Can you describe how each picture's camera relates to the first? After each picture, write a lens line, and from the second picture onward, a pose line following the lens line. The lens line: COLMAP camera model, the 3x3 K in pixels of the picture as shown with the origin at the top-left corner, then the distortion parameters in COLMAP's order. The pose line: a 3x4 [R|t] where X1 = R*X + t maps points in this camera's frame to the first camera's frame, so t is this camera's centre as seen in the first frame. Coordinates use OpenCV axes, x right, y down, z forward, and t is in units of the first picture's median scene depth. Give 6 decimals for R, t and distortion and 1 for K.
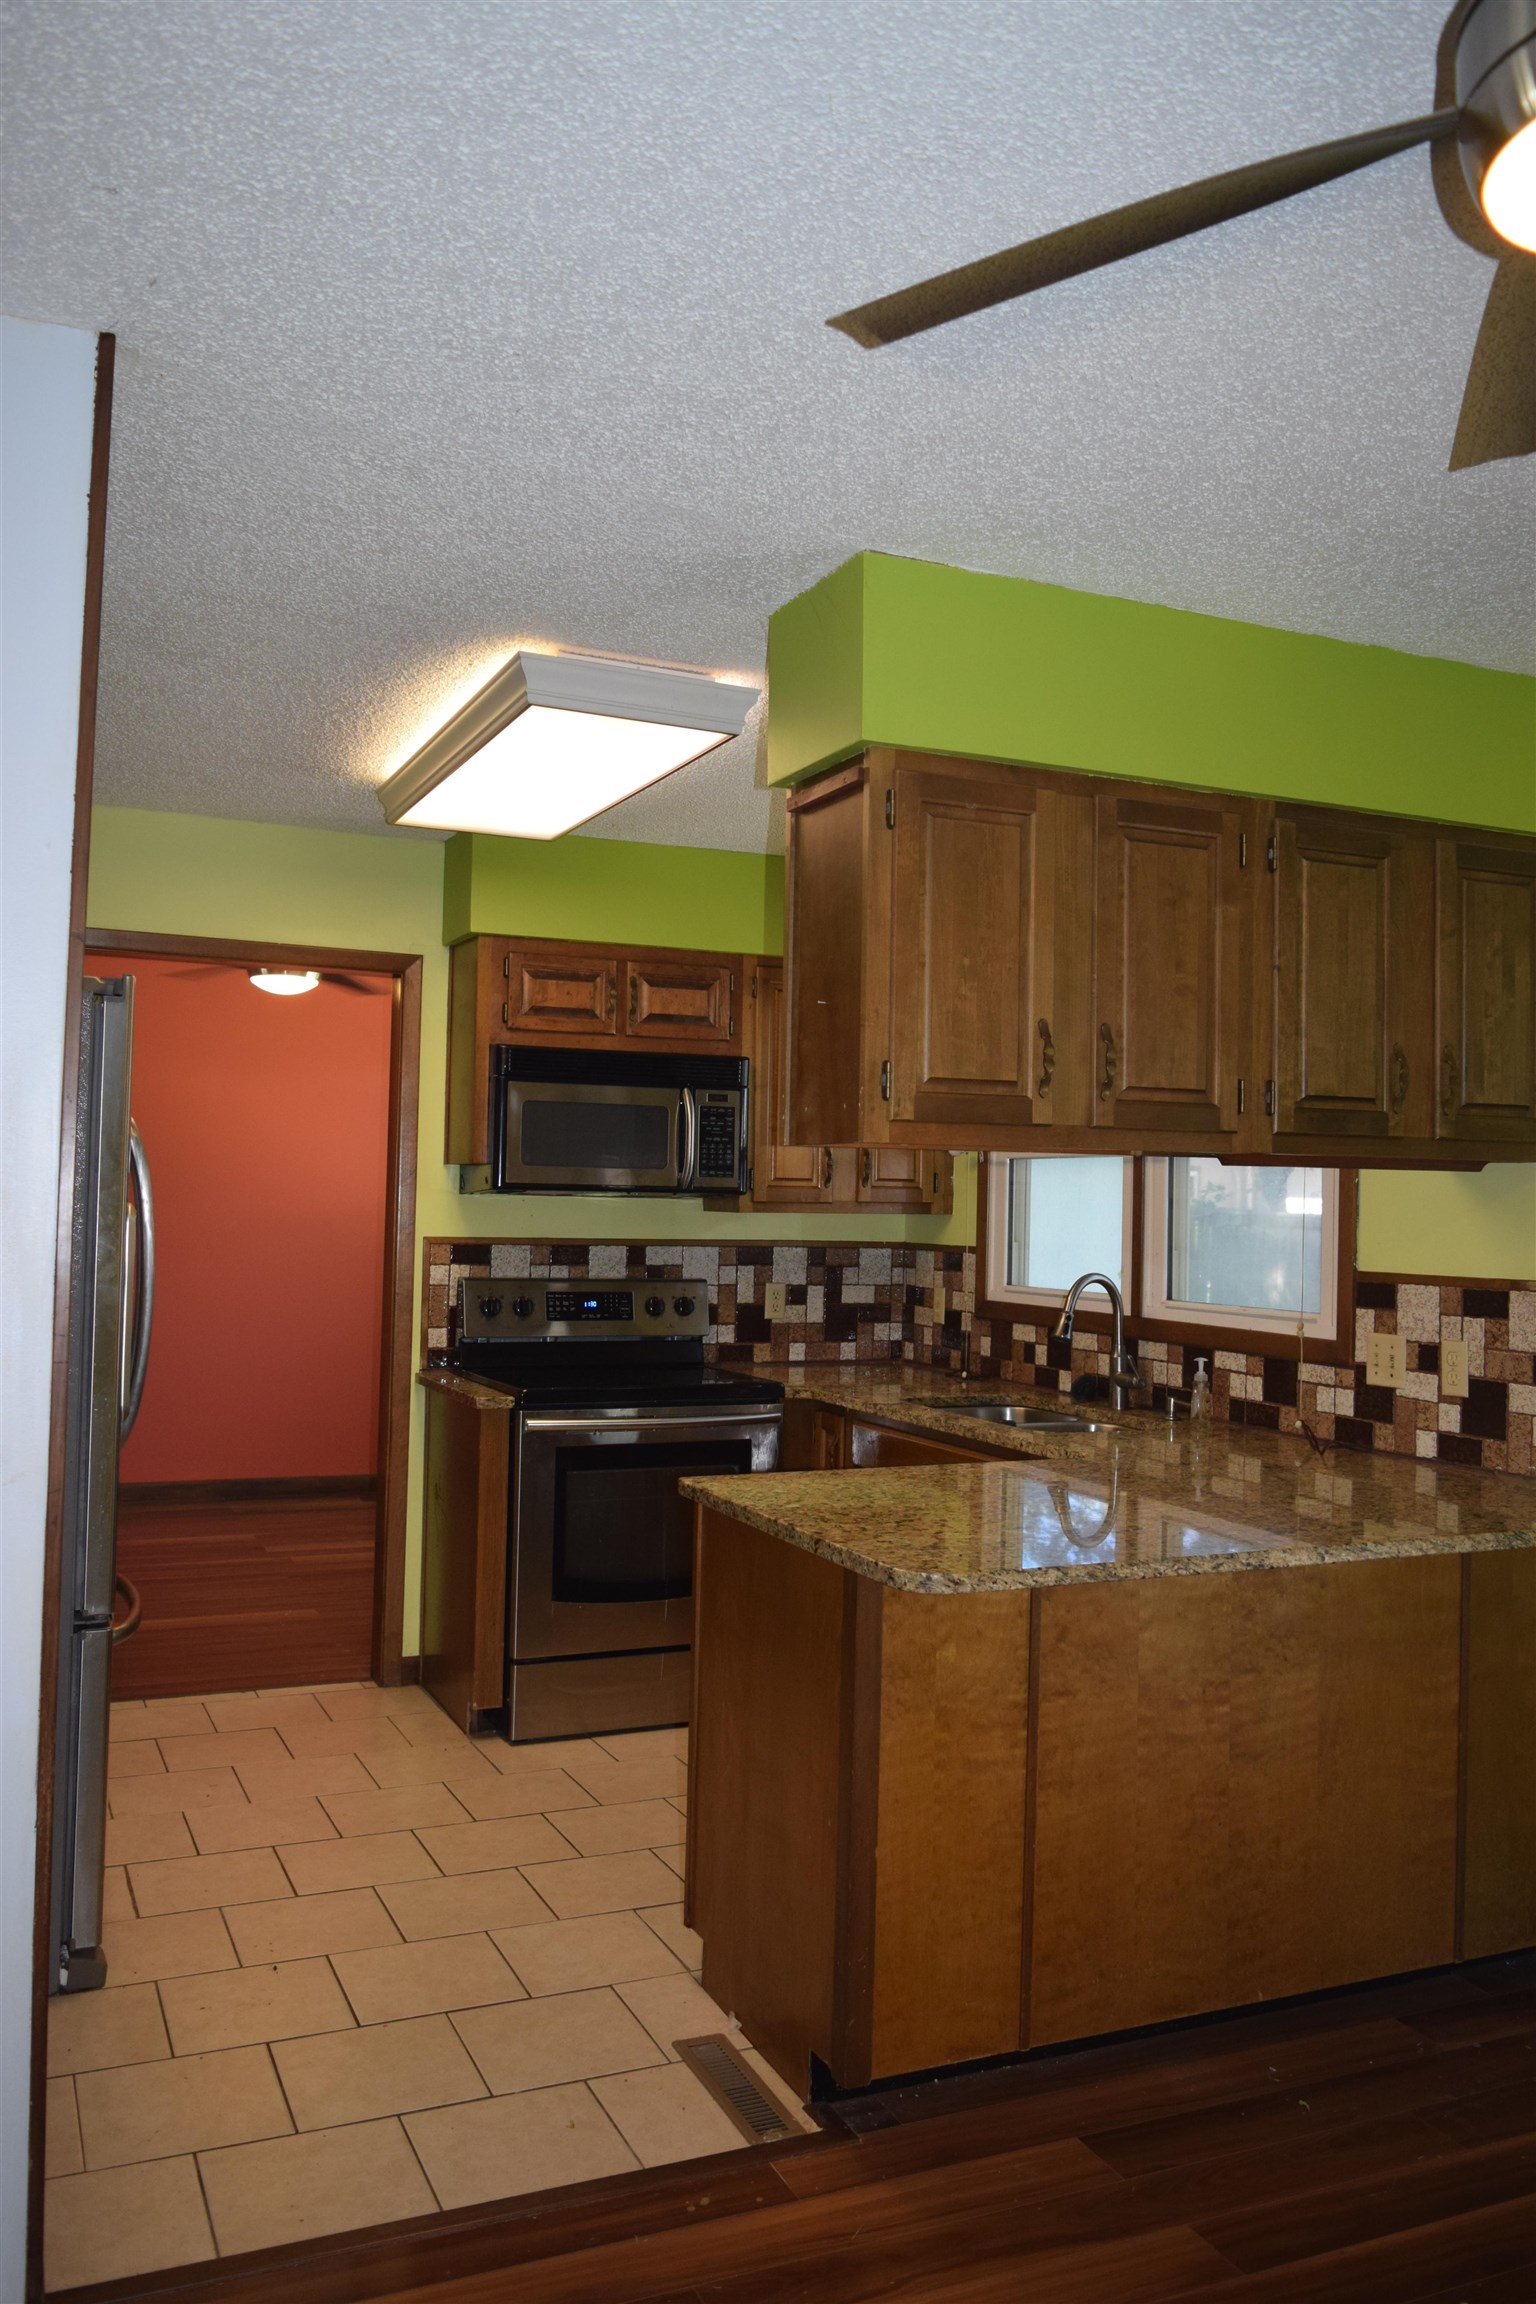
lens RADIAL K [[1781.9, 0, 763.6], [0, 1781.9, 1154.9], [0, 0, 1]] dist [-0.013812, 0.003544]
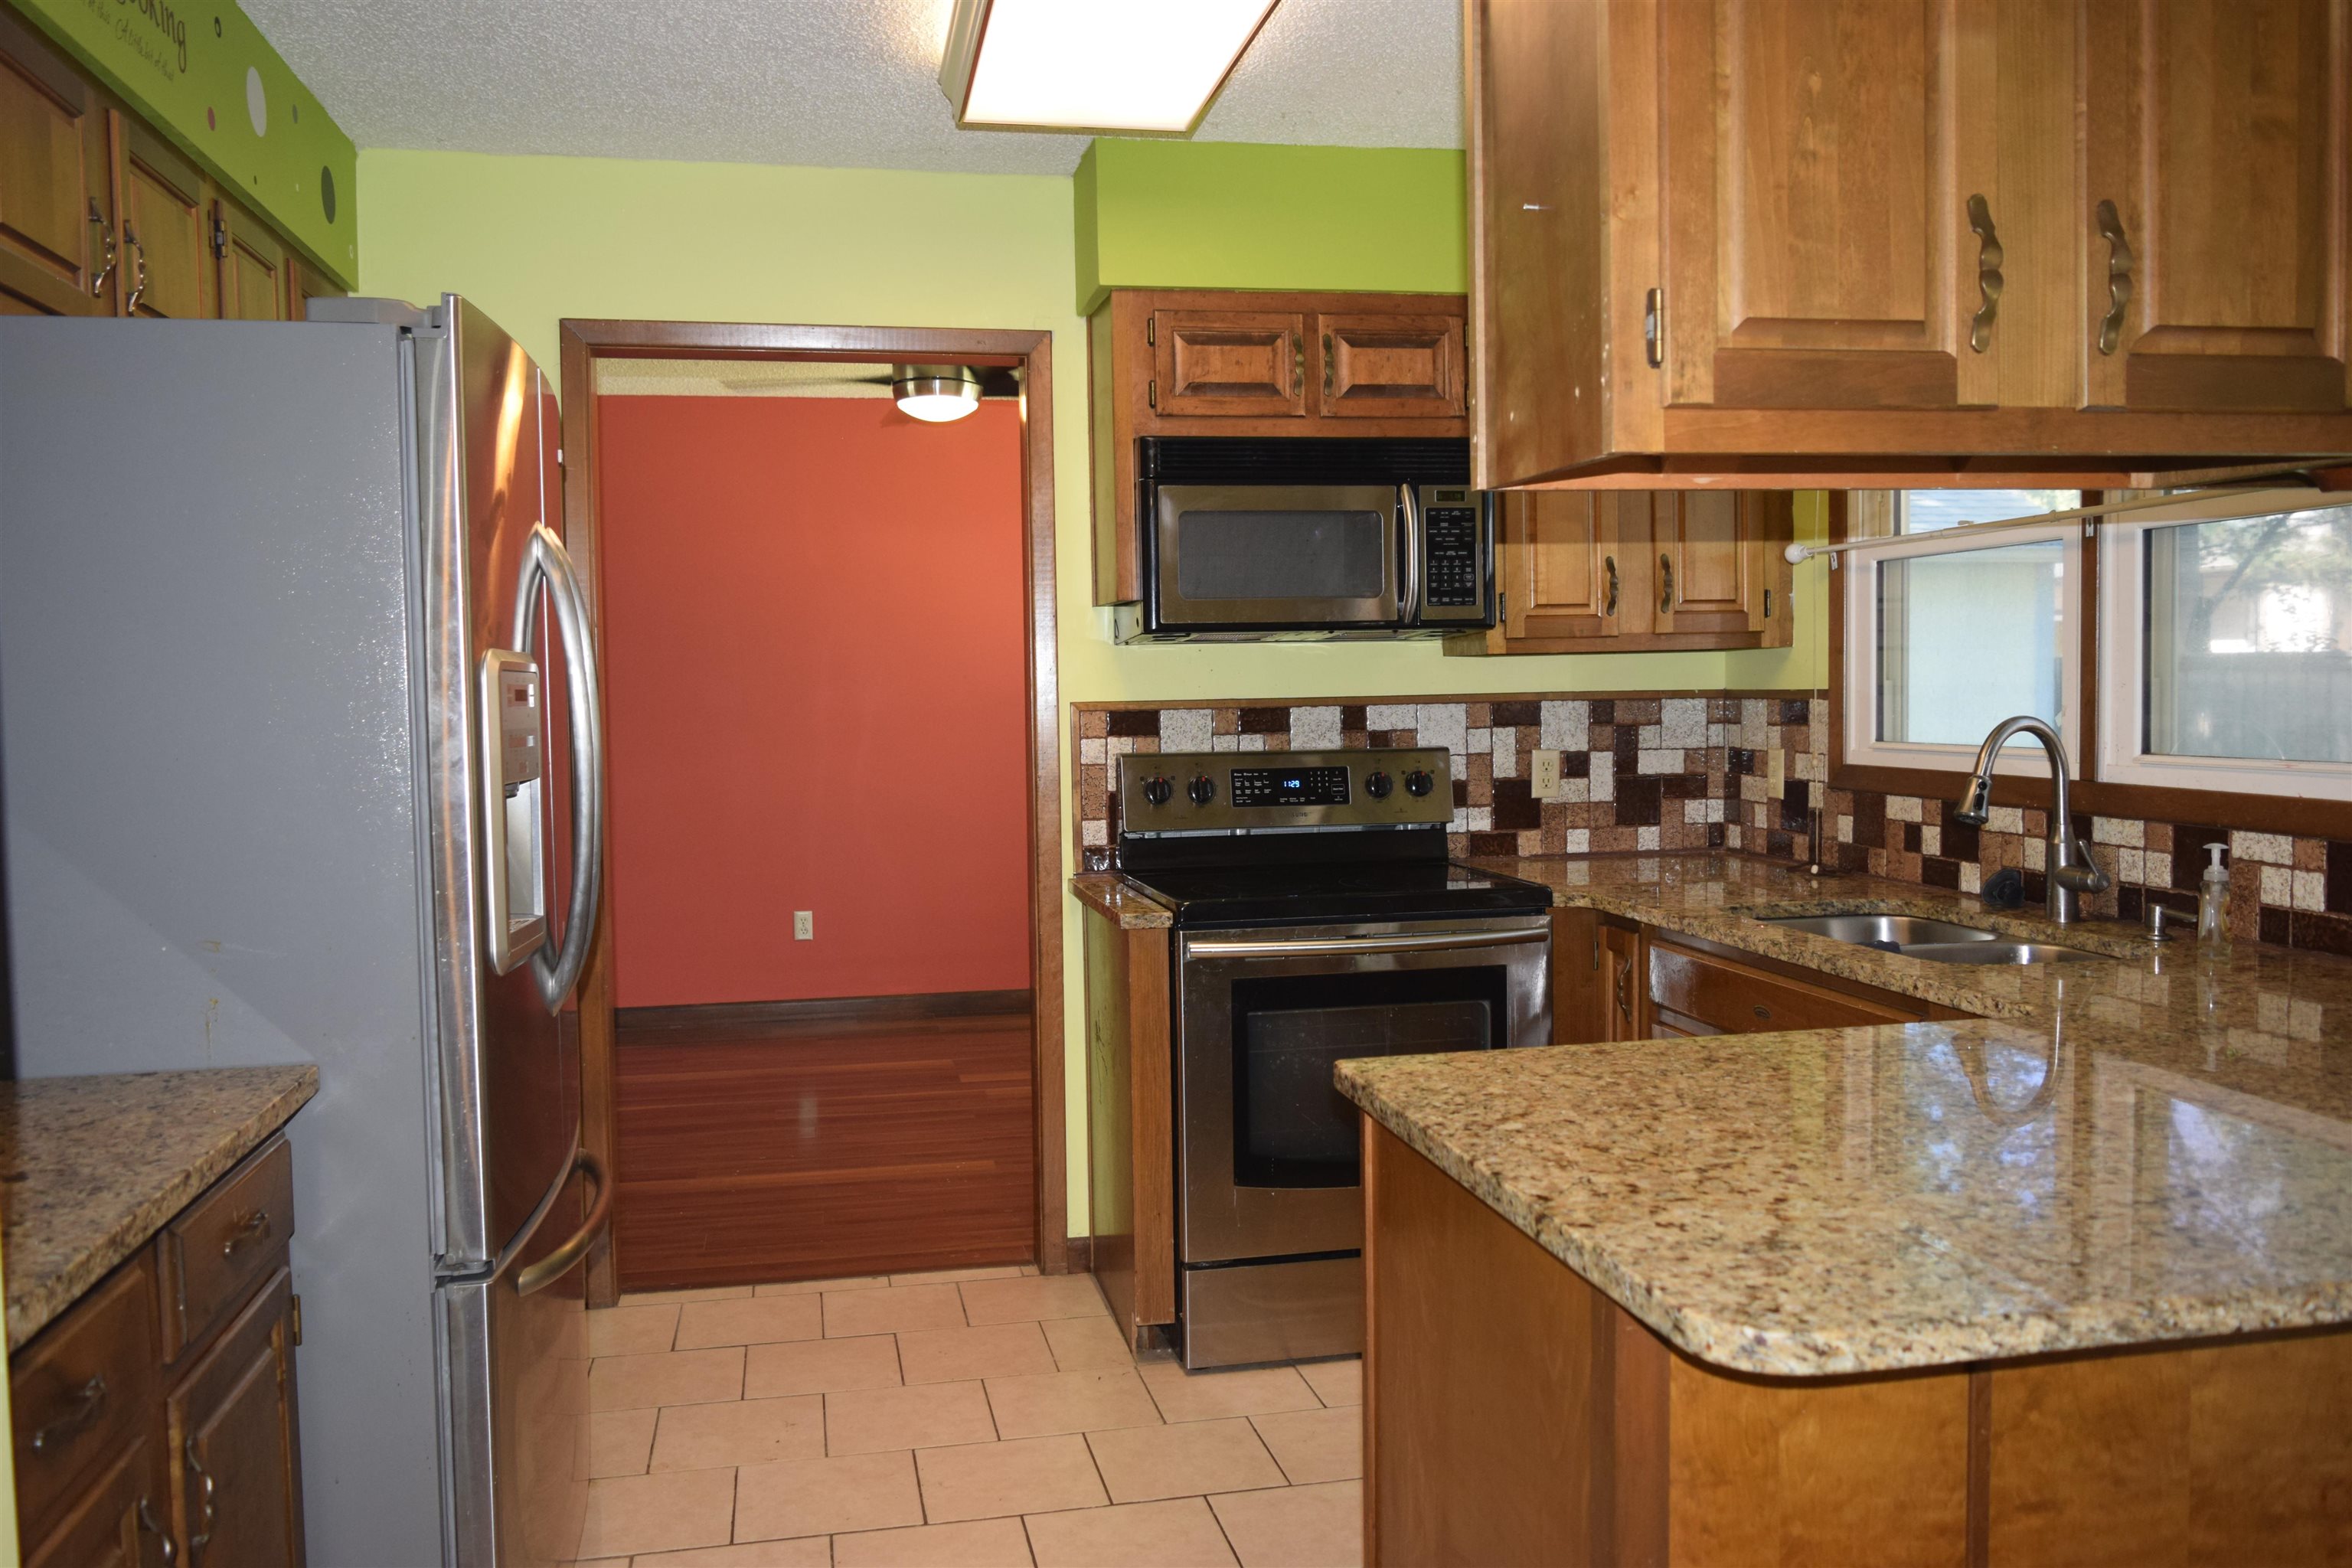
lens RADIAL K [[1819.0, 0, 1169.3], [0, 1819.0, 779.8], [0, 0, 1]] dist [-0.013812, 0.003544]
pose [[0.974426, -0.026475, -0.223143, 0.030752], [0.044167, 0.996230, 0.074672, 0.028117], [0.220325, -0.082618, 0.971921, 0.304815]]
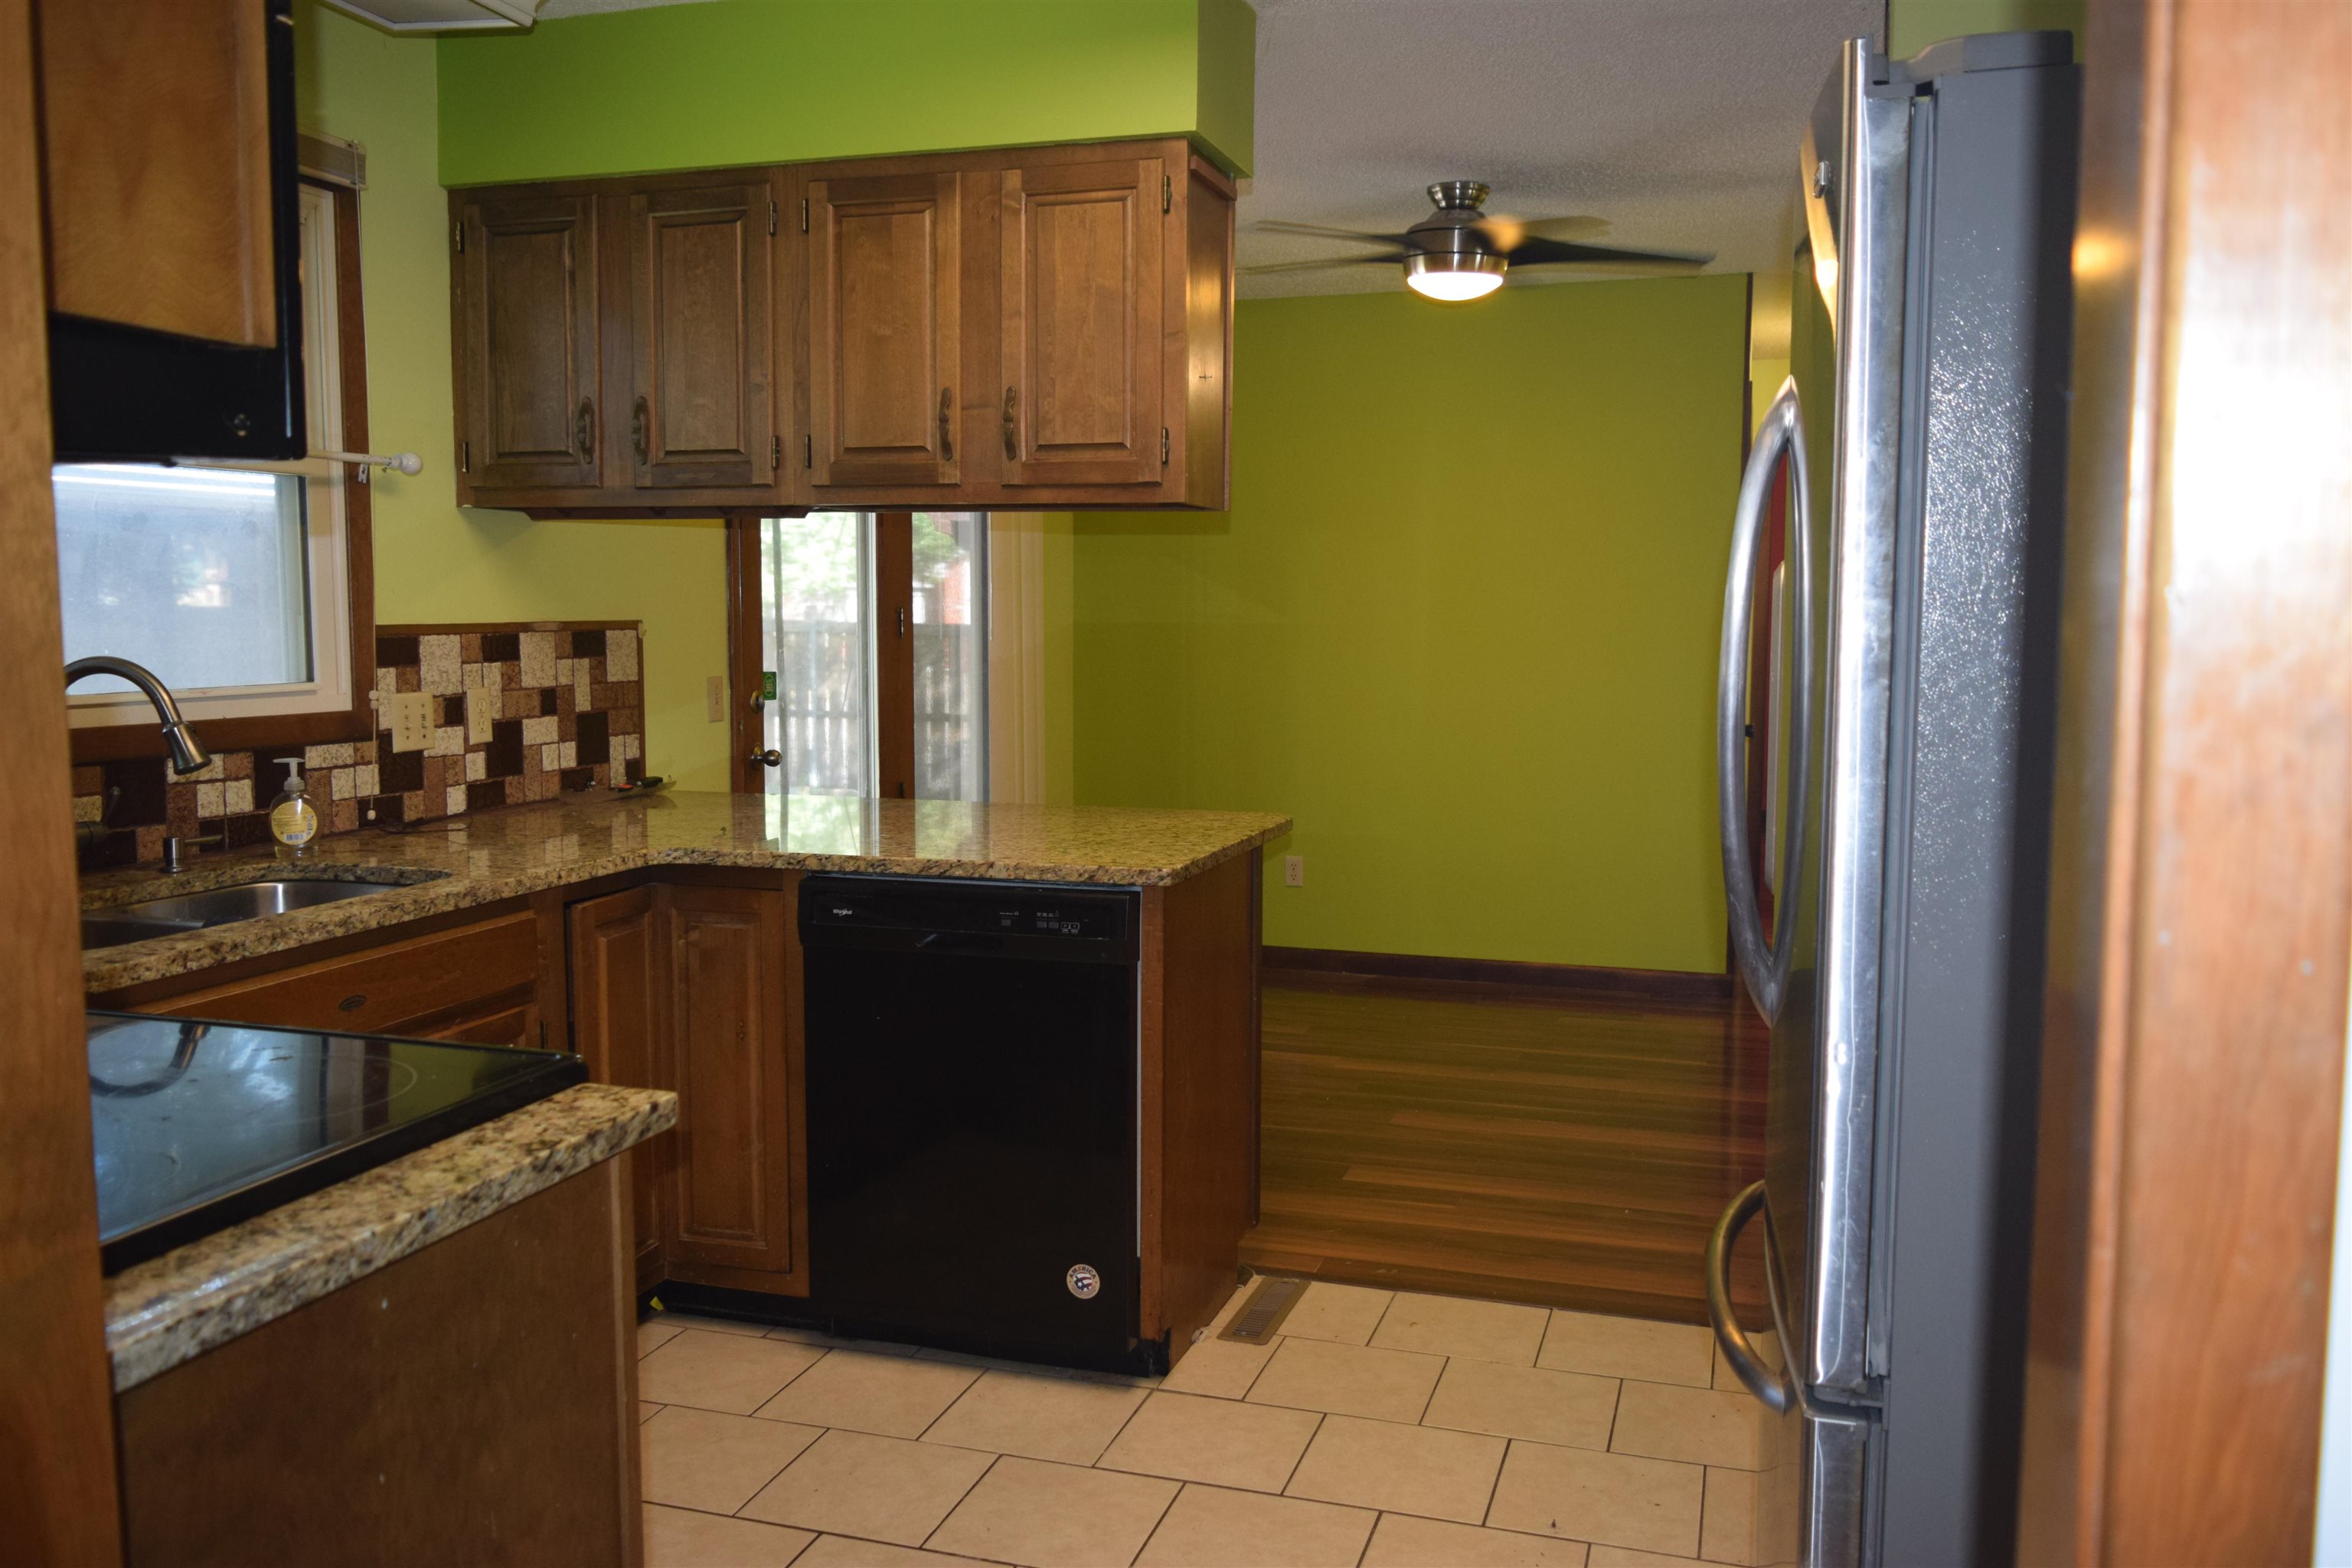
lens RADIAL K [[1819.0, 0, 1175.3], [0, 1819.0, 772.3], [0, 0, 1]] dist [-0.013812, 0.003544]
pose [[-0.745151, -0.084870, 0.661474, -0.504532], [-0.038161, 0.995670, 0.084761, 0.044081], [-0.665803, 0.037917, -0.745163, 1.308632]]
